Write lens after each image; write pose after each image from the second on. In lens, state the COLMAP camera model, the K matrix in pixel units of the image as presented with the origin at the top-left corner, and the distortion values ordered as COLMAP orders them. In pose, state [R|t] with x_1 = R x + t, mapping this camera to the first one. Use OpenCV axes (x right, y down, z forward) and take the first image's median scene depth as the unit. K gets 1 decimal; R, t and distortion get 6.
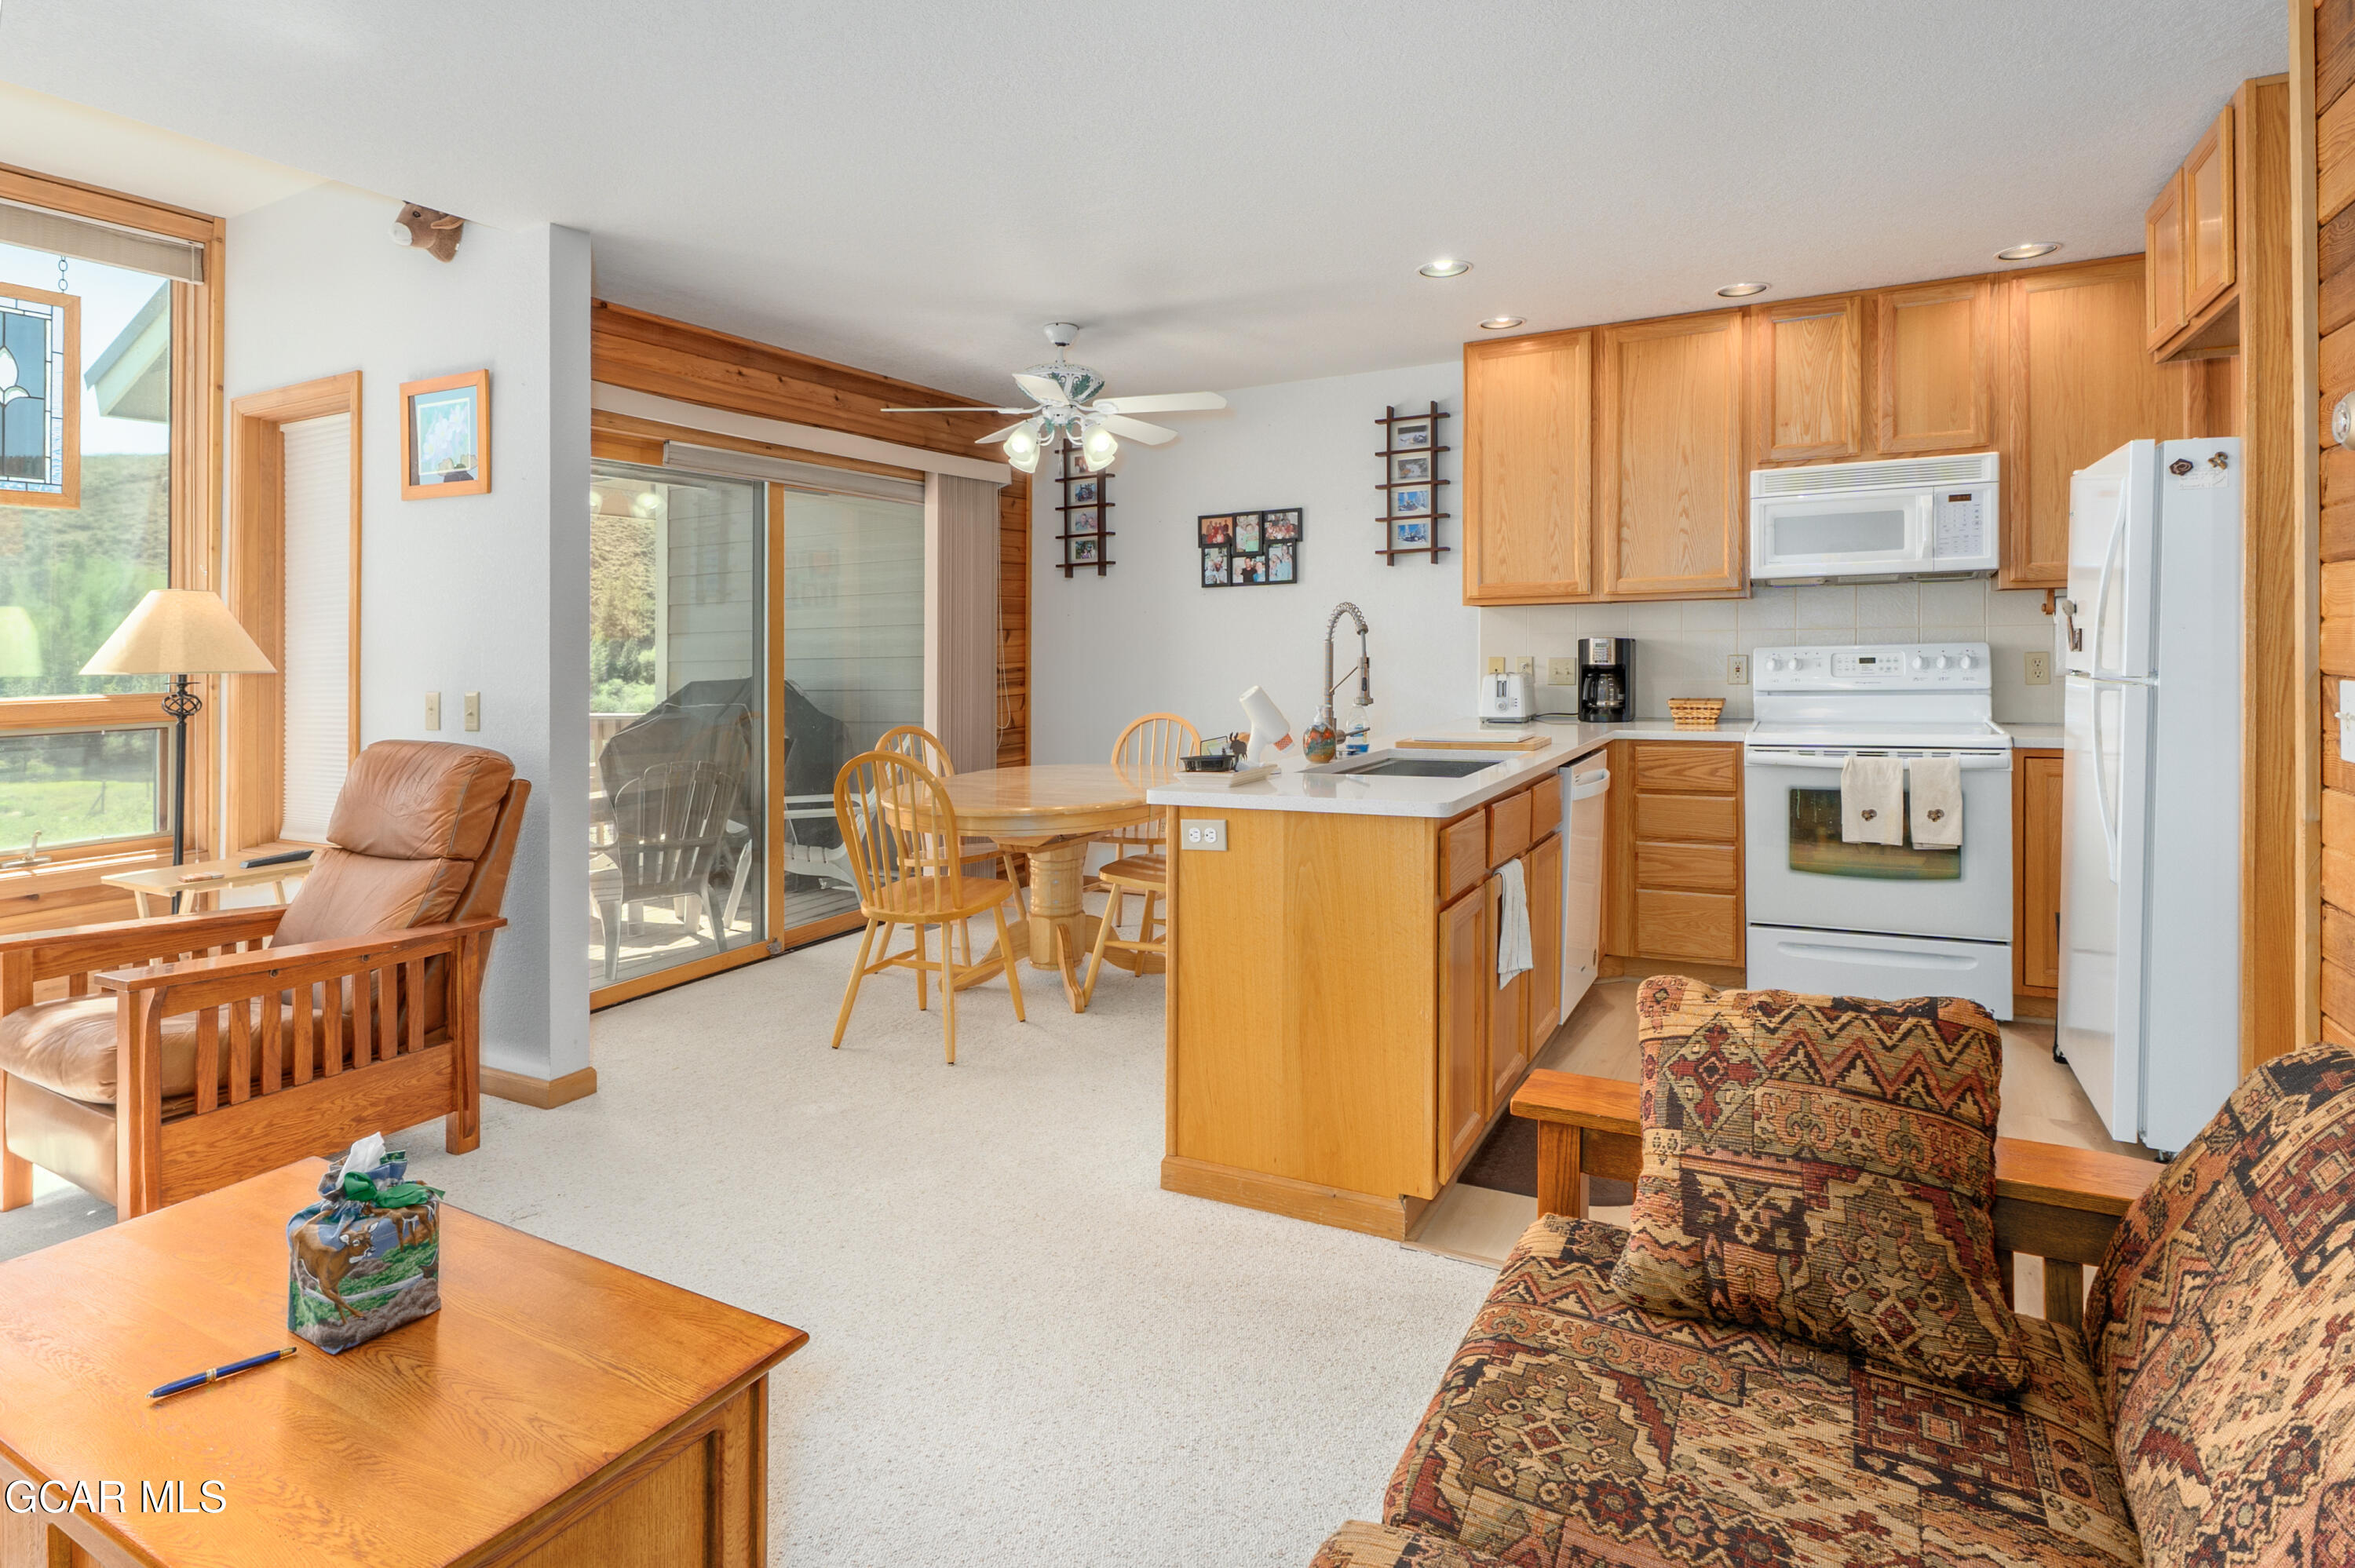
lens RADIAL K [[1212.3, 0, 1168.0], [0, 1212.3, 669.4], [0, 0, 1]] dist [0.000336, 0.000269]
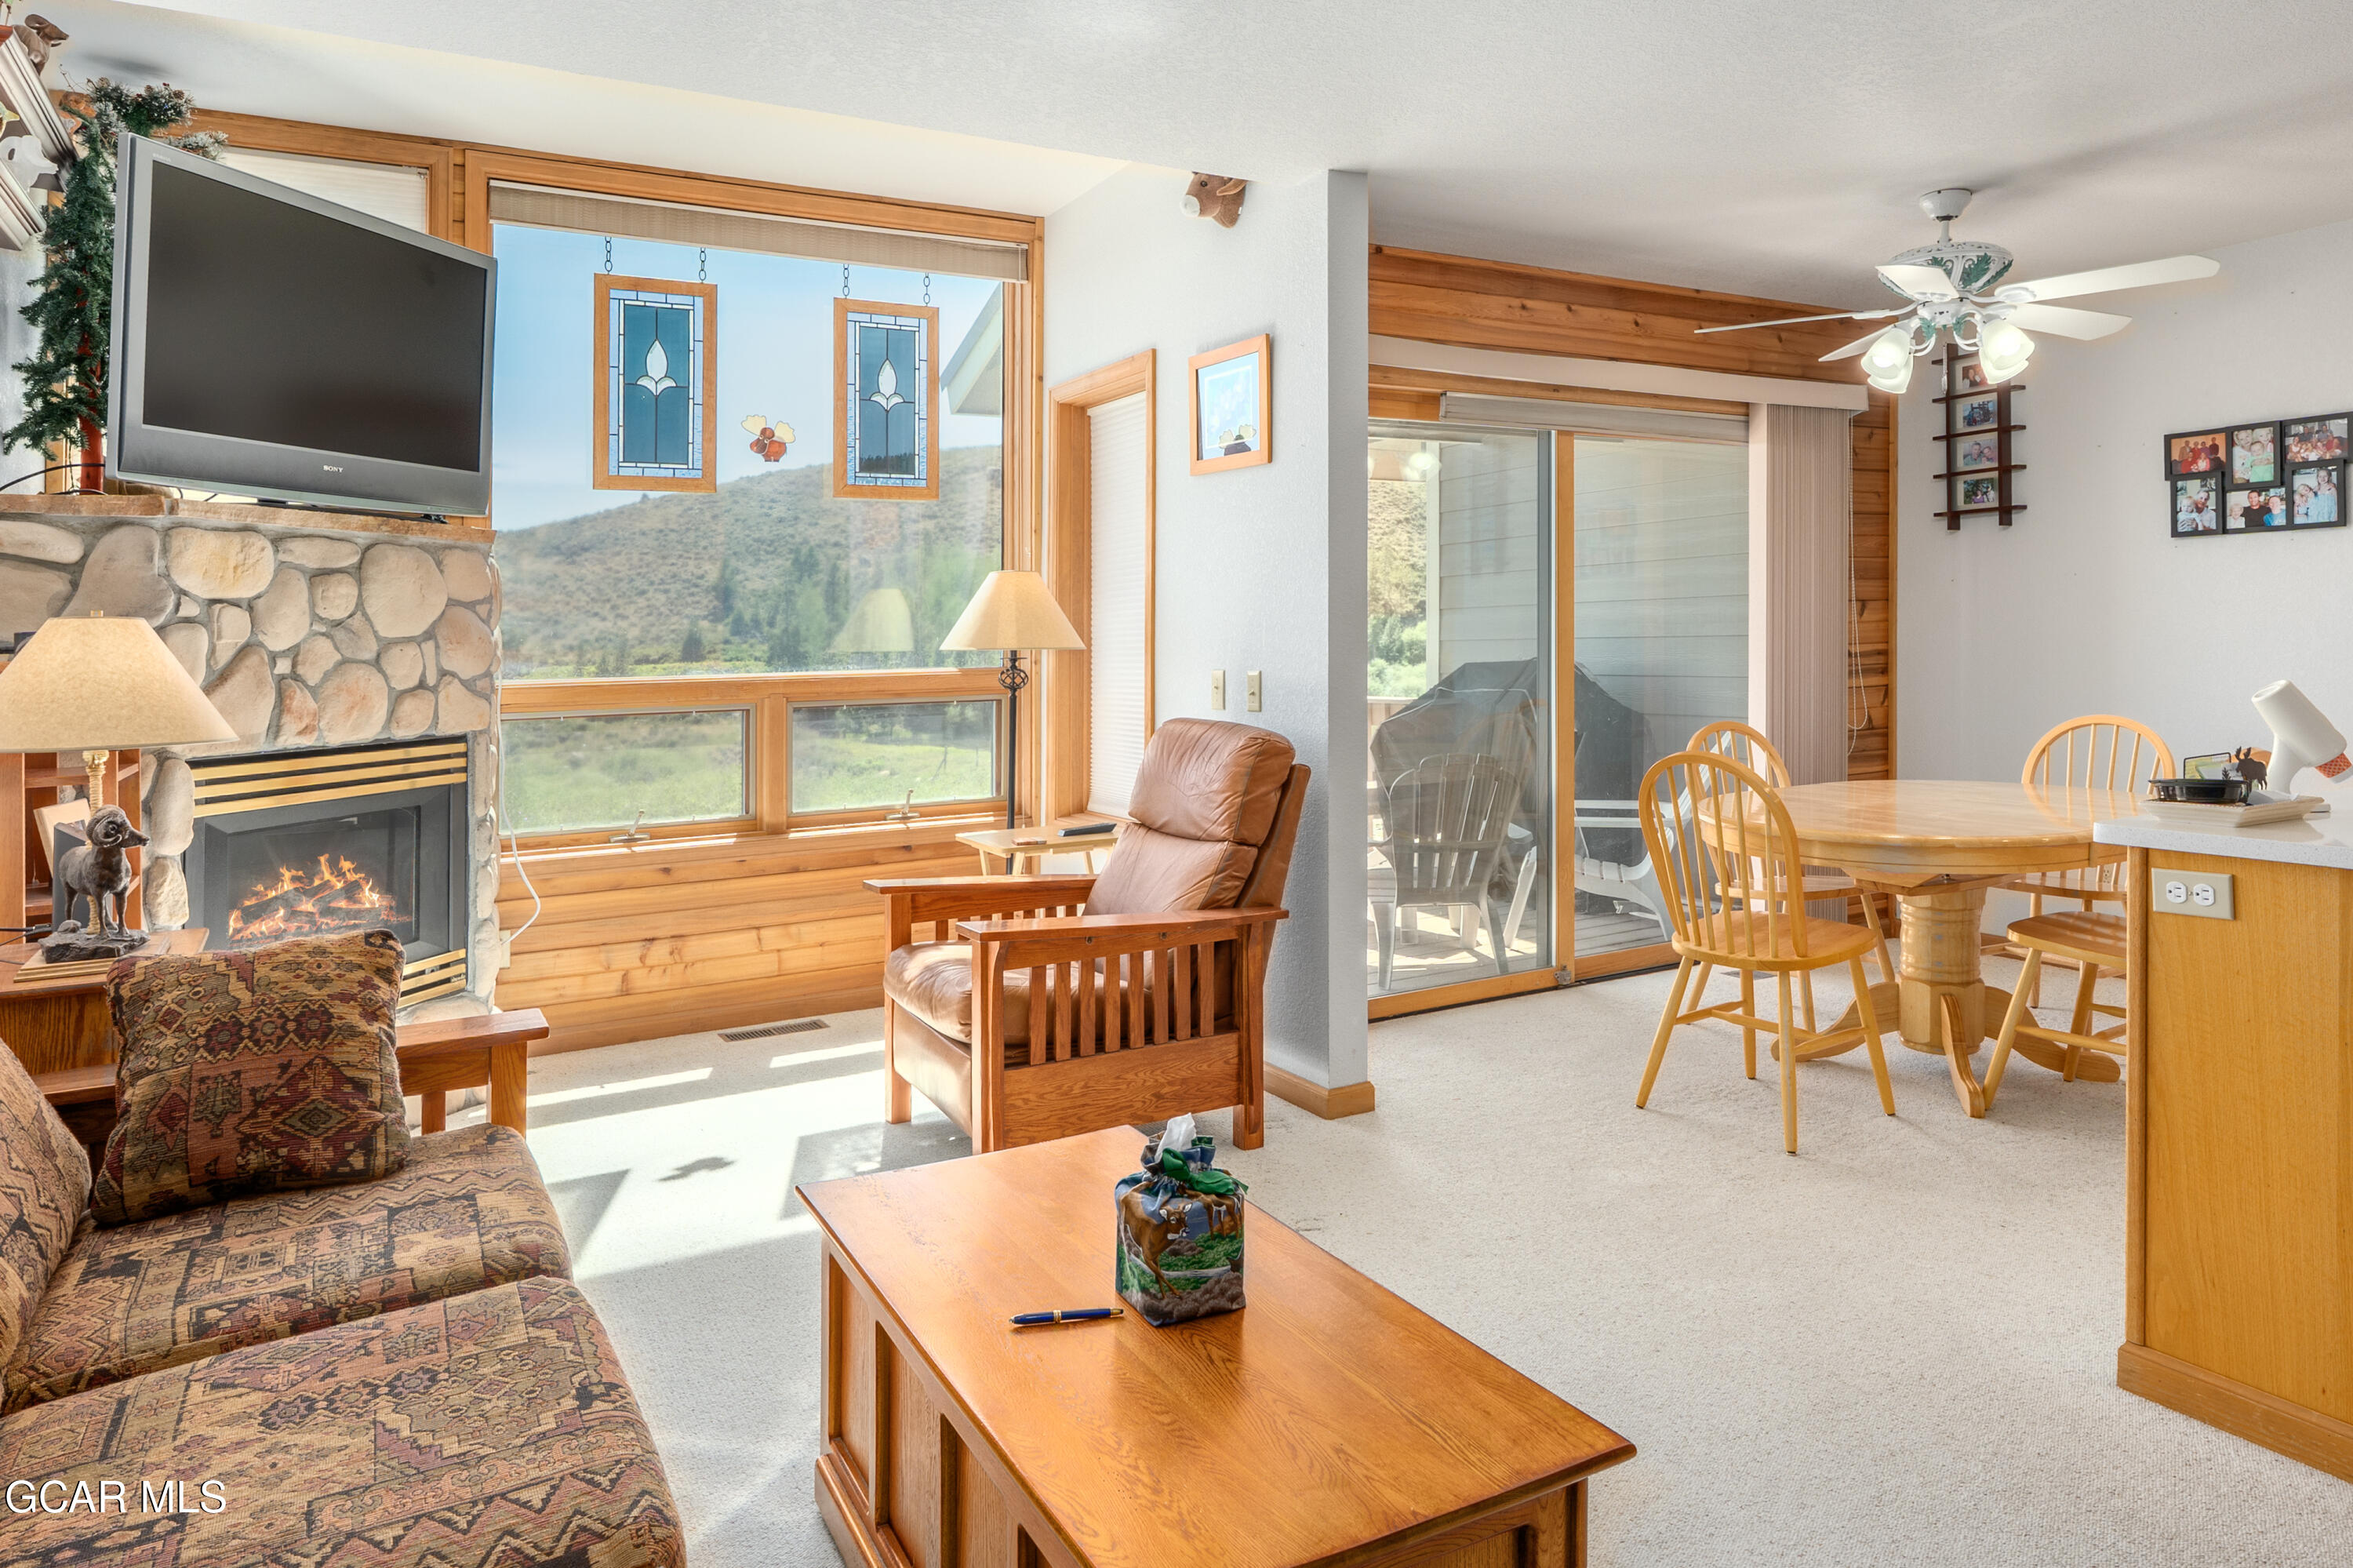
lens RADIAL K [[1447.0, 0, 1177.9], [0, 1447.0, 646.7], [0, 0, 1]] dist [-0.003027, 0.000492]
pose [[0.849736, 0.006840, -0.527164, -0.022742], [-0.008211, 0.999966, -0.000261, 0.000272], [0.527144, 0.004550, 0.849764, -0.007486]]
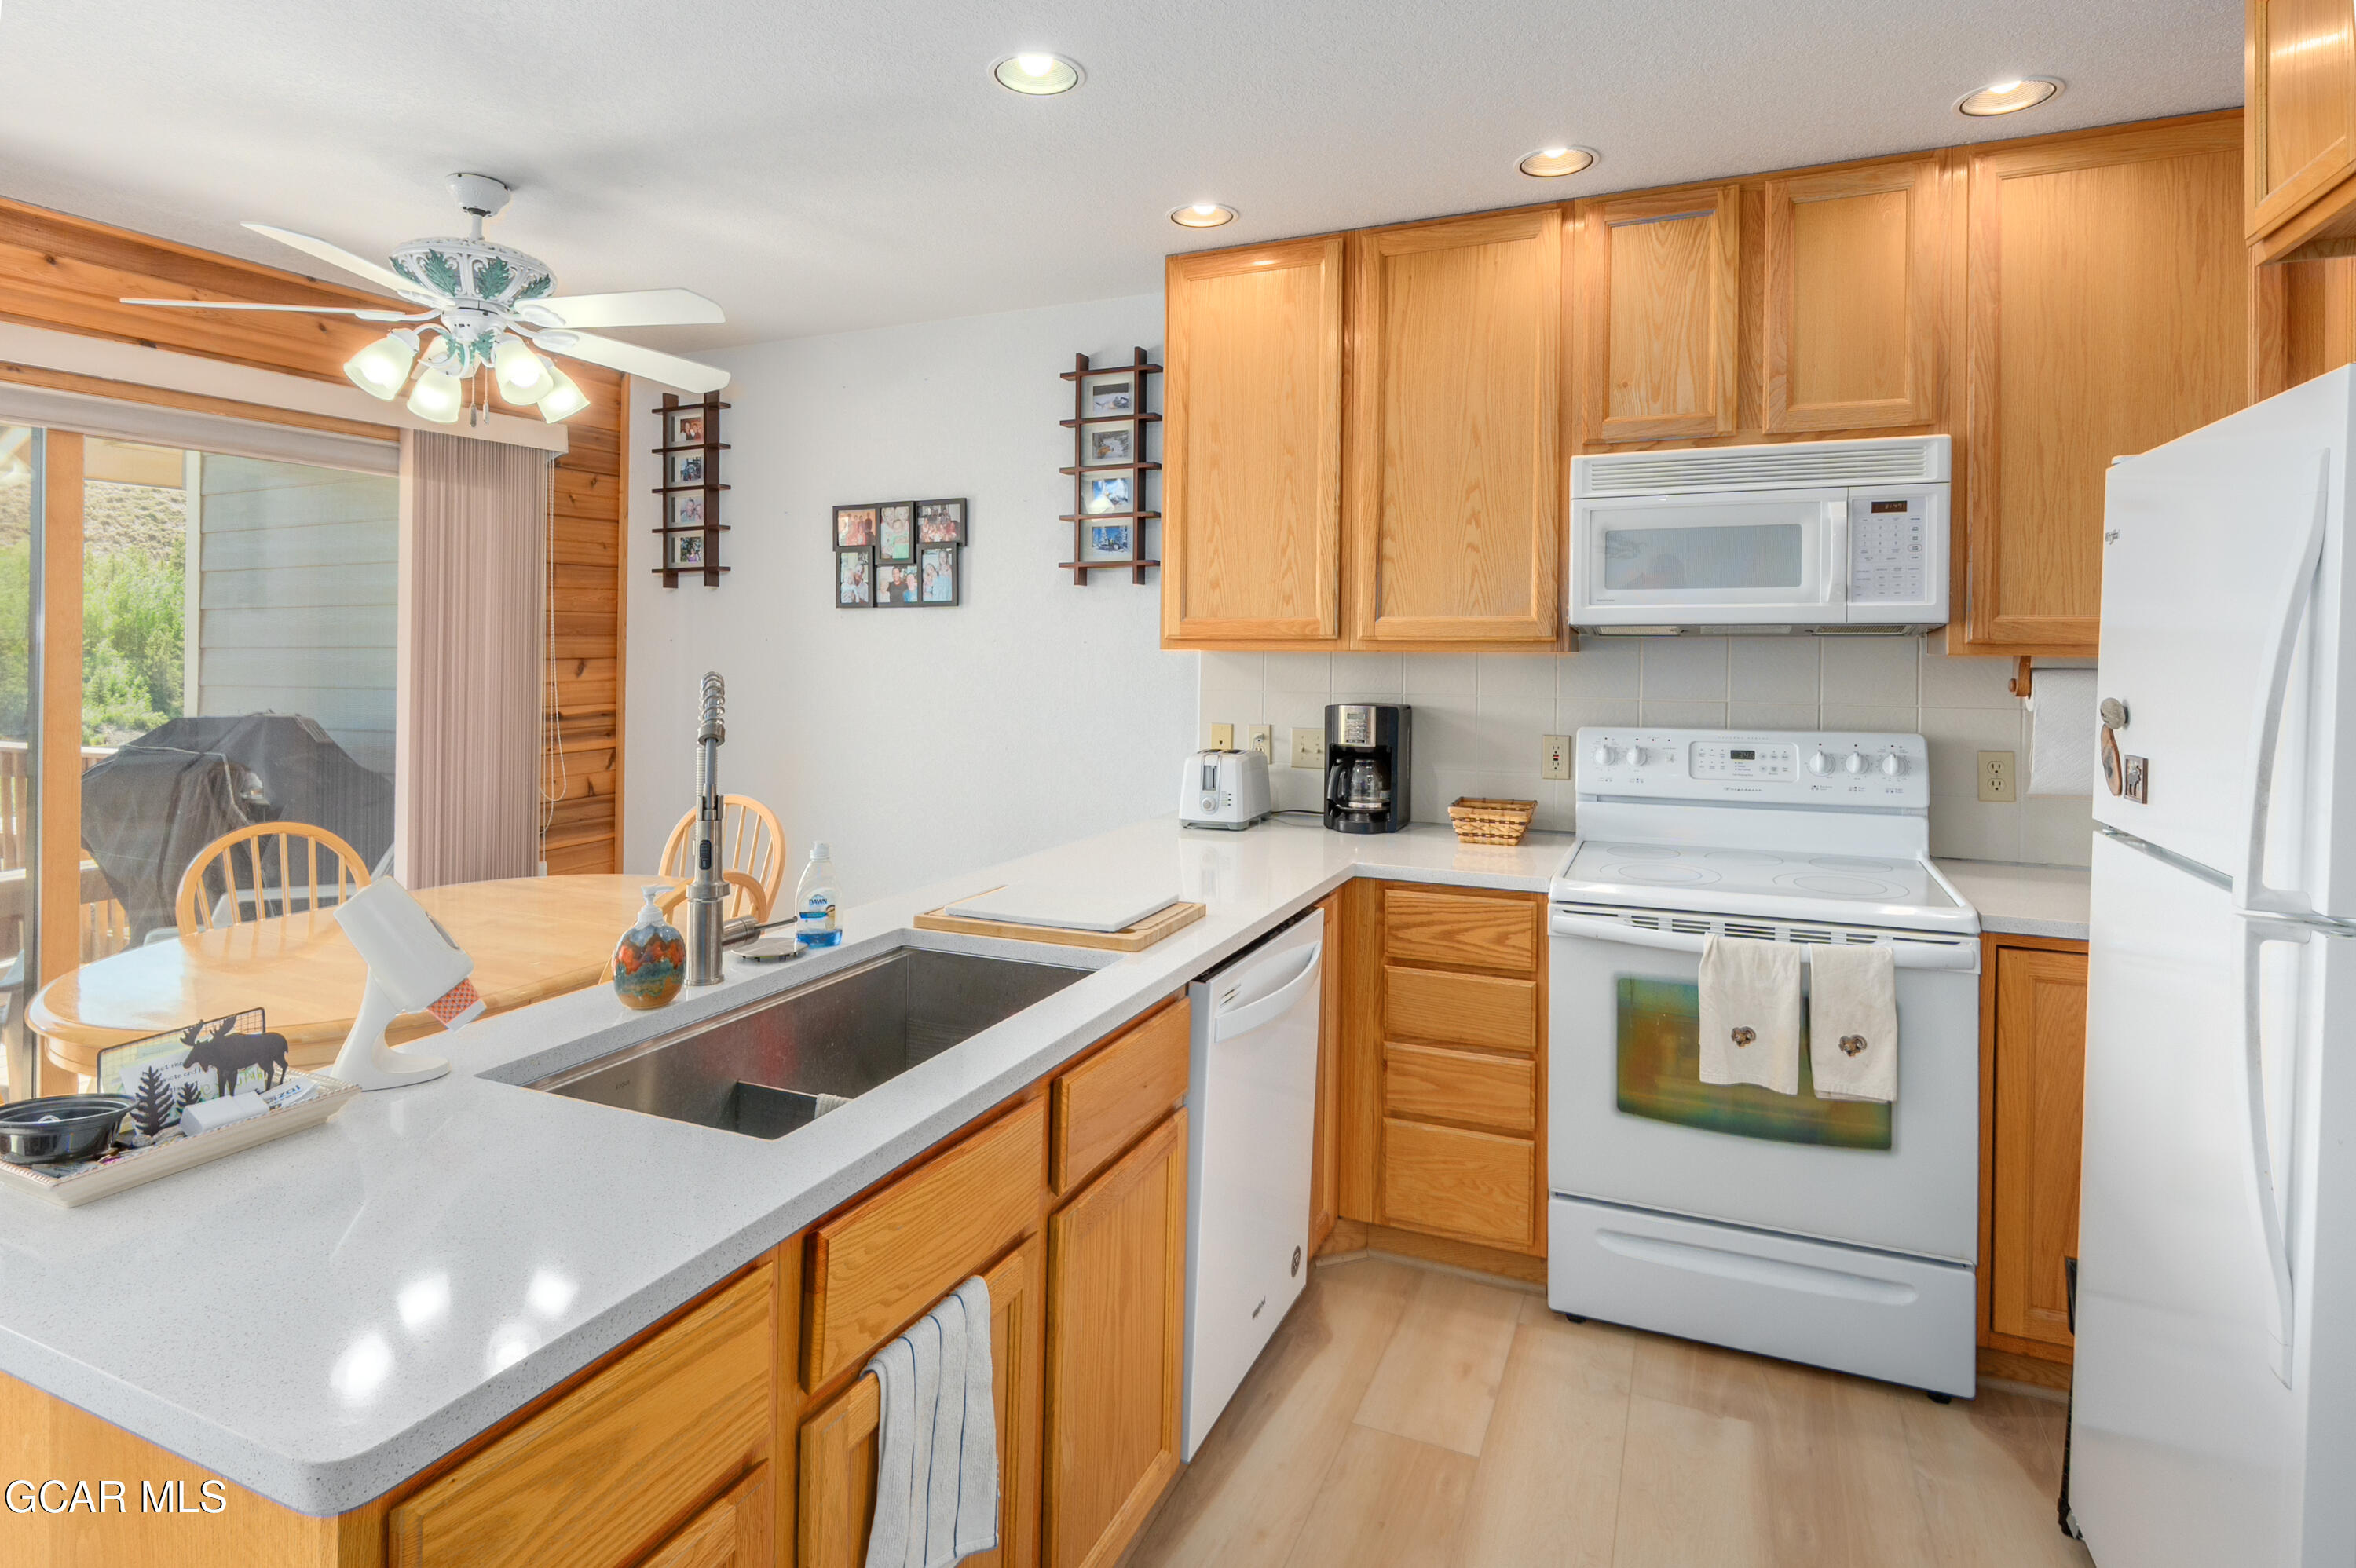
lens RADIAL K [[1180.1, 0, 1179.7], [0, 1180.1, 646.2], [0, 0, 1]] dist [-0.002733, -0.000128]
pose [[0.996496, 0.022748, 0.080488, 0.209259], [-0.021094, 0.999550, -0.021344, -0.042365], [-0.080937, 0.019572, 0.996527, 0.367583]]
